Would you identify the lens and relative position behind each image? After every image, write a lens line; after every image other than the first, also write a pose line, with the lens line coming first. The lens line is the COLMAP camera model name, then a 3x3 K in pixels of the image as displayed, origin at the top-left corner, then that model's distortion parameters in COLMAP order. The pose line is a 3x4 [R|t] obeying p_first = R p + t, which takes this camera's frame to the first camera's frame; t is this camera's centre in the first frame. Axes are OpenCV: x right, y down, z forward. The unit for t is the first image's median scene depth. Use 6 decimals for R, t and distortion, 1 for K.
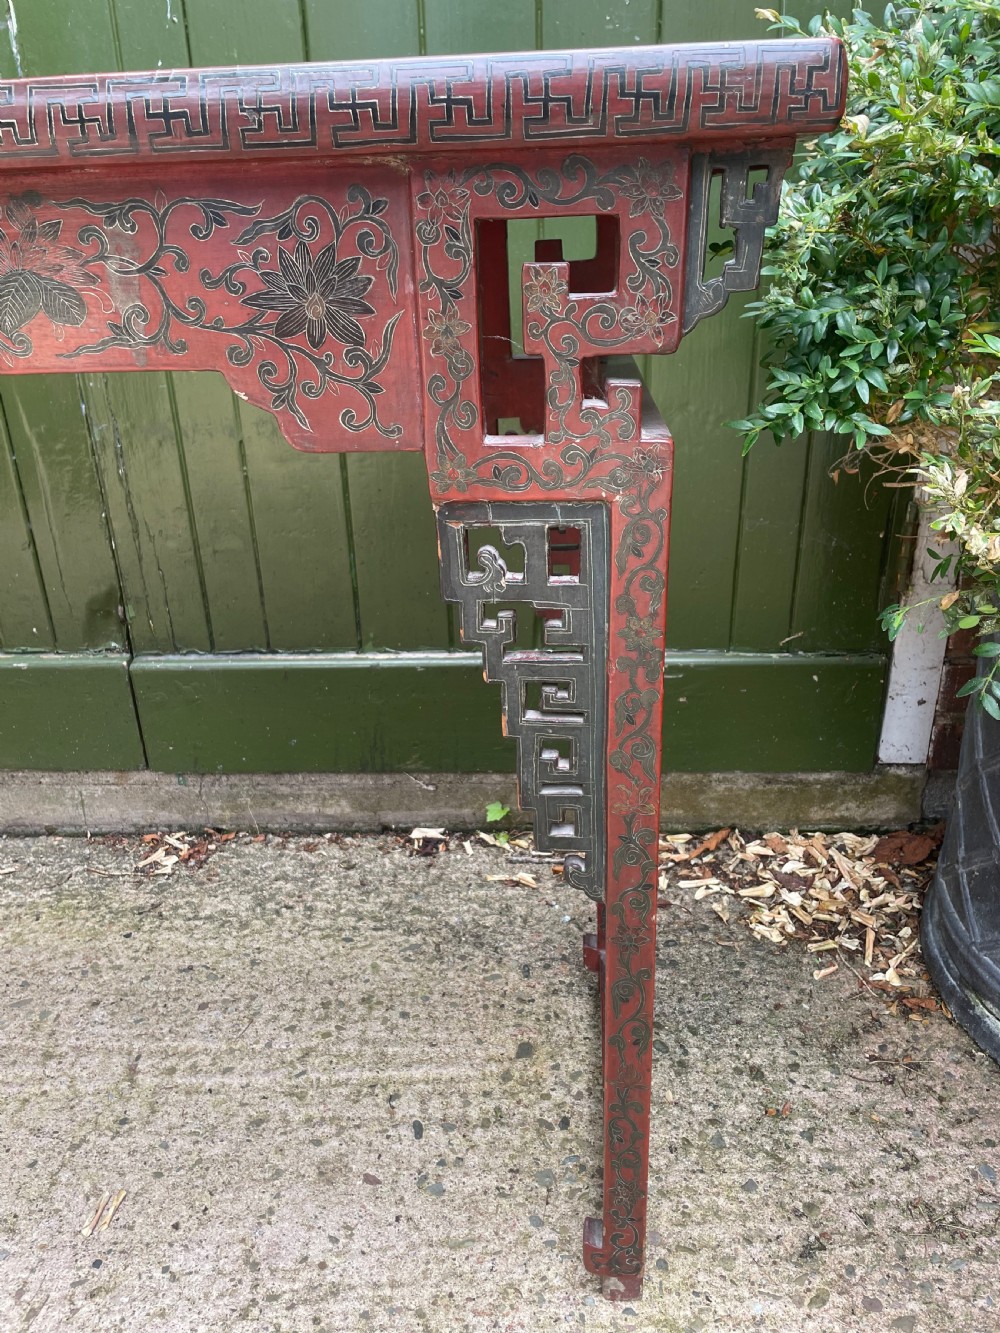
lens RADIAL K [[1039.1, 0, 499.3], [0, 1039.1, 651.5], [0, 0, 1]] dist [0.083492, -0.124124]
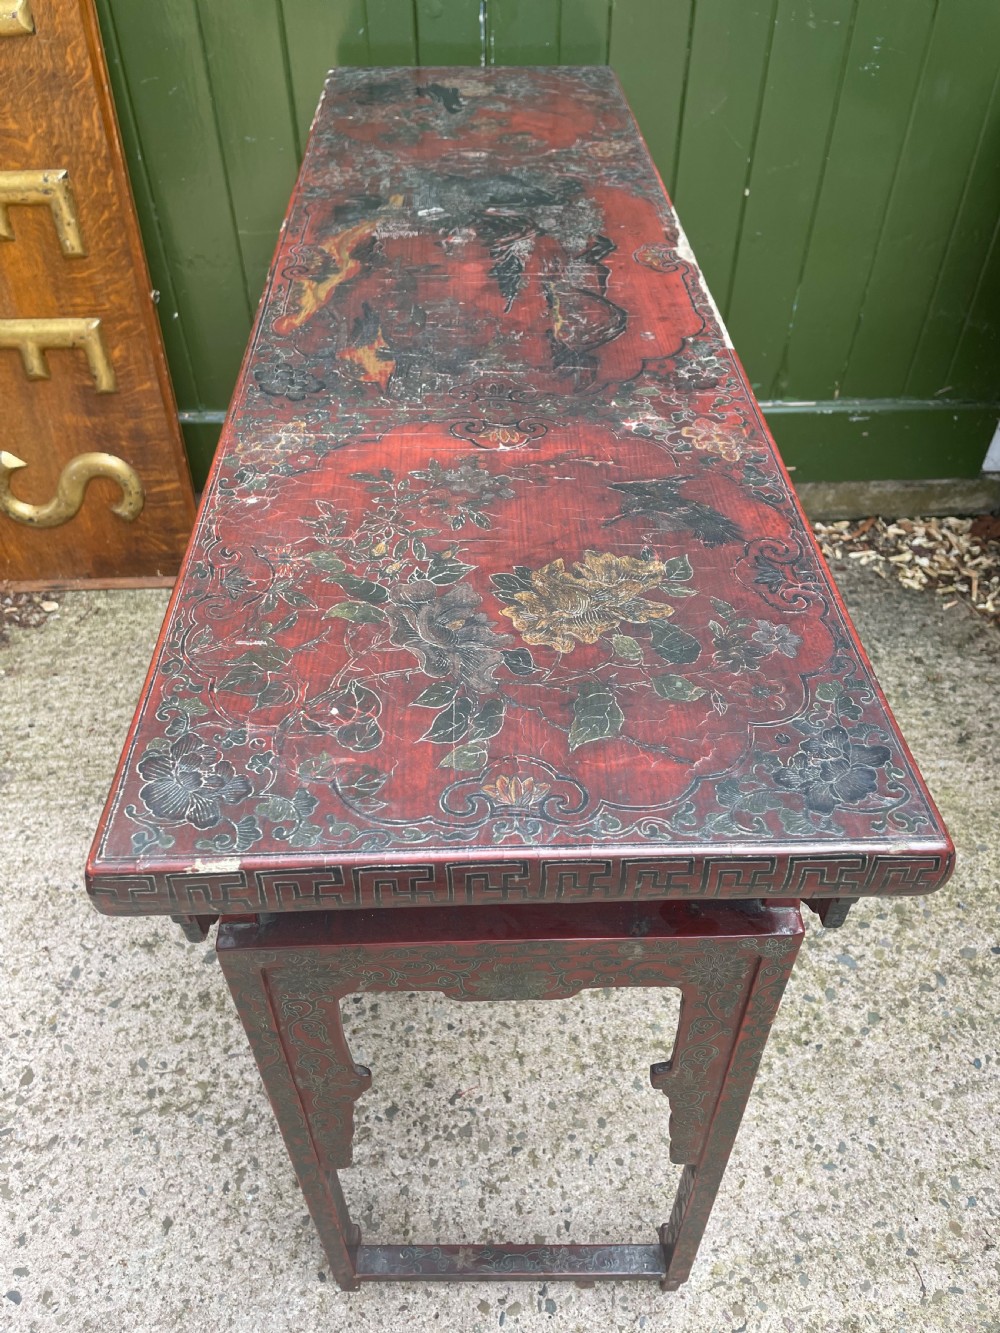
lens RADIAL K [[1039.1, 0, 497.1], [0, 1039.1, 670.1], [0, 0, 1]] dist [0.083492, -0.124124]
pose [[0.996912, -0.033933, 0.070813, -0.487403], [0.008174, 0.941753, 0.336207, -0.151632], [-0.078097, -0.334590, 0.939122, -0.503815]]
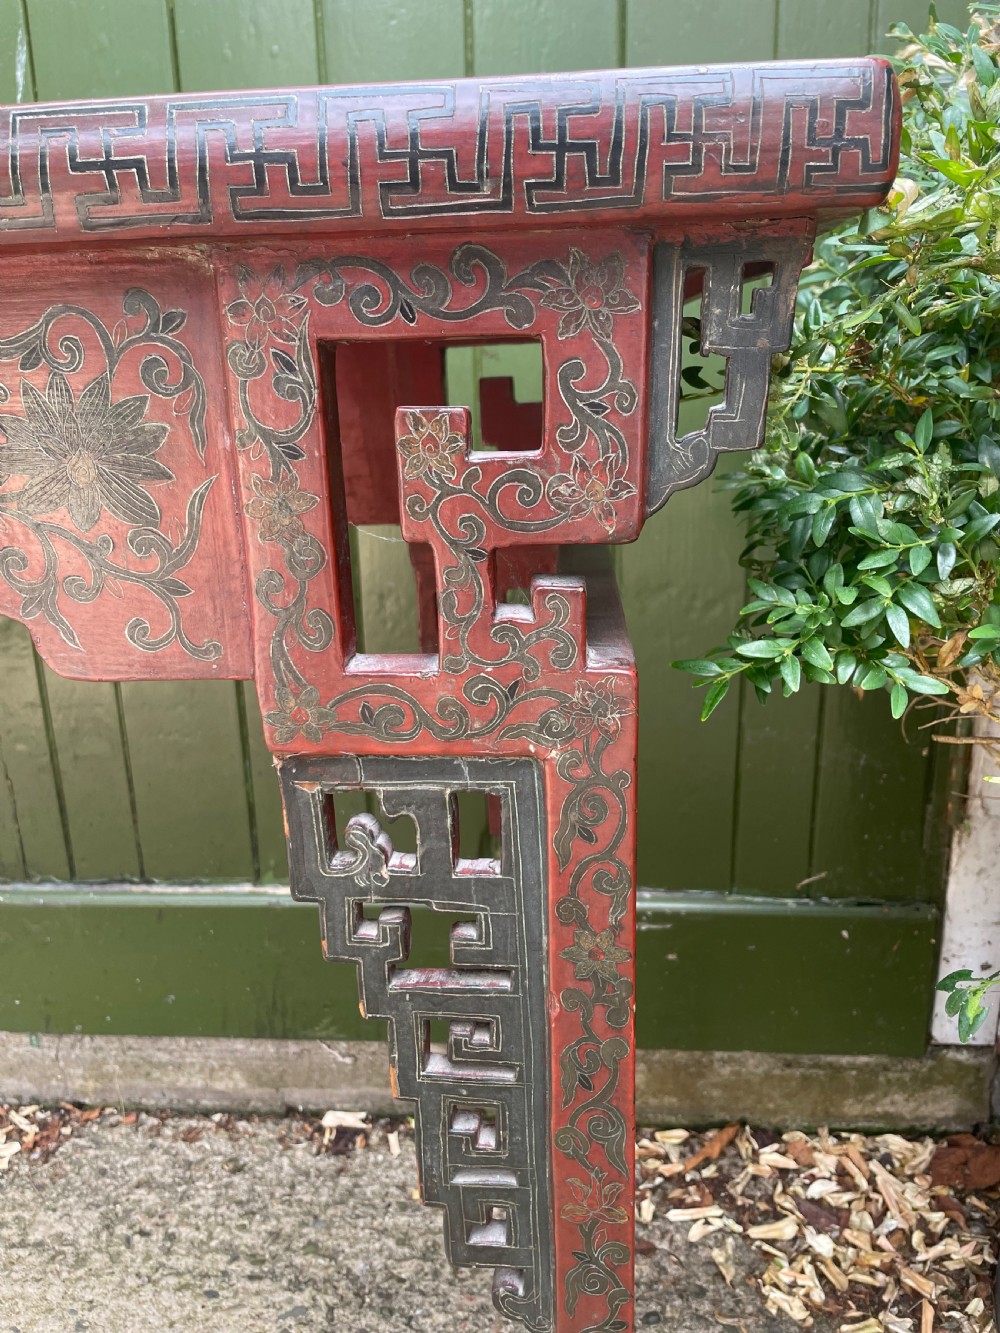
lens RADIAL K [[1050.6, 0, 498.5], [0, 1050.6, 649.0], [0, 0, 1]] dist [0.055236, -0.091283]
pose [[0.999546, 0.011765, -0.027720, 0.070640], [-0.015210, 0.991715, -0.127553, -0.080864], [0.025990, 0.127917, 0.991444, 0.209204]]
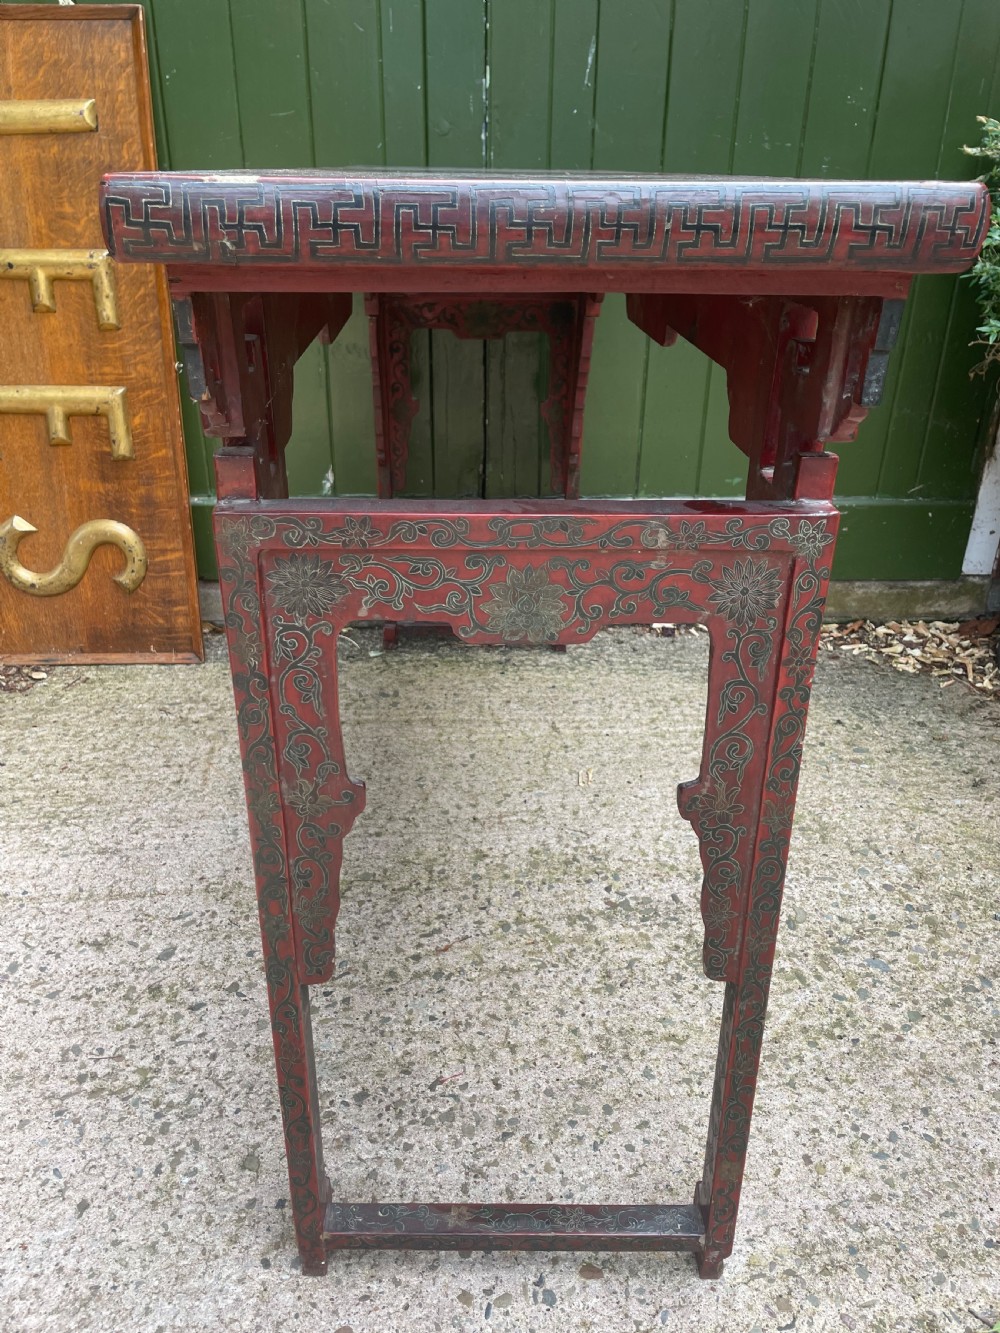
lens RADIAL K [[1039.1, 0, 489.1], [0, 1039.1, 660.8], [0, 0, 1]] dist [0.083492, -0.124124]
pose [[0.997043, 0.001446, 0.076832, -0.493329], [-0.003834, 0.999514, 0.030936, 0.204333], [-0.076750, -0.031139, 0.996564, -0.545139]]
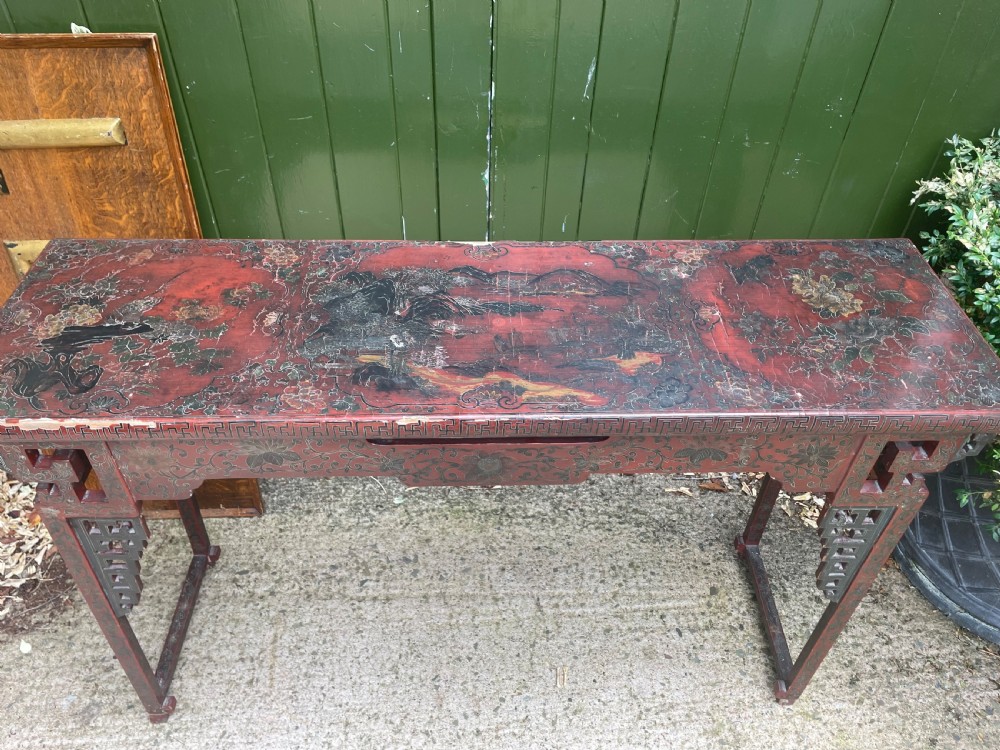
lens RADIAL K [[779.5, 0, 498.7], [0, 779.5, 377.9], [0, 0, 1]] dist [0.083492, -0.124124]
pose [[0.995359, -0.015146, 0.095027, -0.492202], [-0.017089, 0.944017, 0.329455, -0.495118], [-0.094697, -0.329550, 0.939377, -0.309164]]
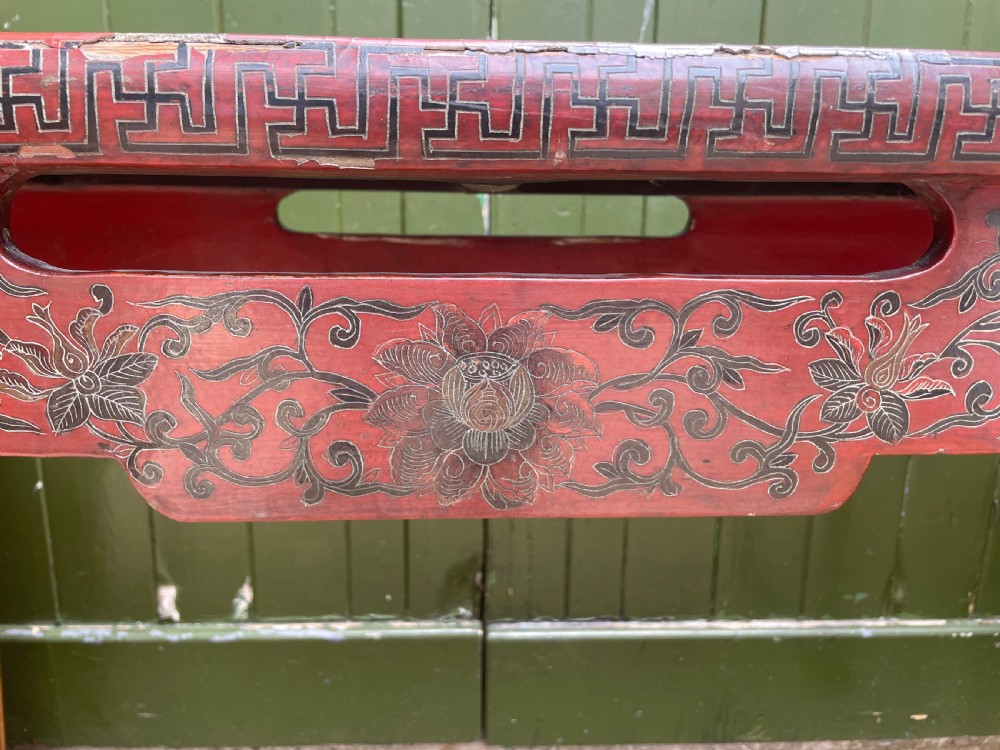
lens RADIAL K [[779.5, 0, 507.0], [0, 779.5, 354.4], [0, 0, 1]] dist [0.083492, -0.124124]
pose [[0.994556, 0.027752, 0.100440, -0.440604], [-0.006355, 0.978244, -0.207360, -0.097774], [-0.104010, 0.205592, 0.973095, 0.233763]]
